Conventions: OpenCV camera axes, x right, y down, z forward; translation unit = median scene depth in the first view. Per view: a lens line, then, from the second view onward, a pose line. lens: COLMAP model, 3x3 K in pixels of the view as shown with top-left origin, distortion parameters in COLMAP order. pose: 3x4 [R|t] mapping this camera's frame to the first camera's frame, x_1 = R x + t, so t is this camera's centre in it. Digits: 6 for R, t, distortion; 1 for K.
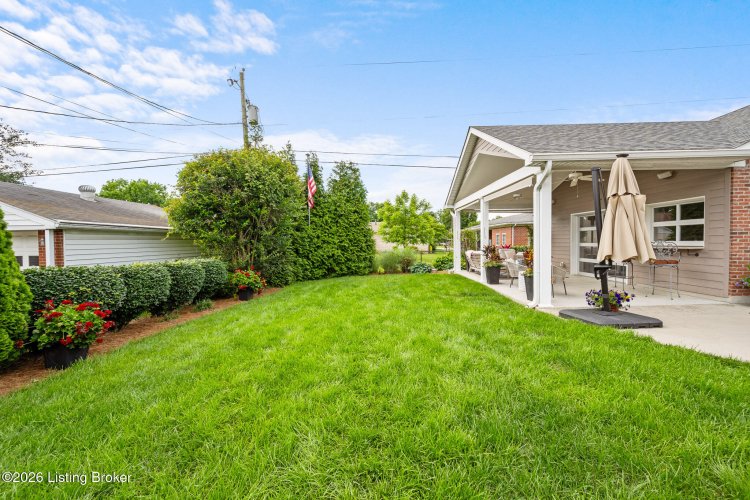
lens RADIAL K [[292.4, 0, 377.5], [0, 292.4, 252.1], [0, 0, 1]] dist [-0.007319, -0.000313]
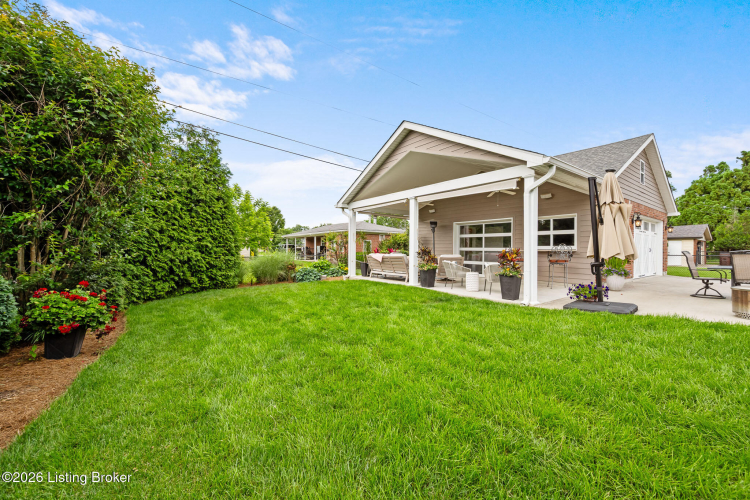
lens RADIAL K [[292.4, 0, 375.2], [0, 292.4, 251.2], [0, 0, 1]] dist [-0.007319, -0.000313]
pose [[0.786635, 0.015416, 0.617226, -0.228869], [0.002755, 0.999591, -0.028477, 0.011250], [-0.617412, 0.024101, 0.786271, 0.228398]]
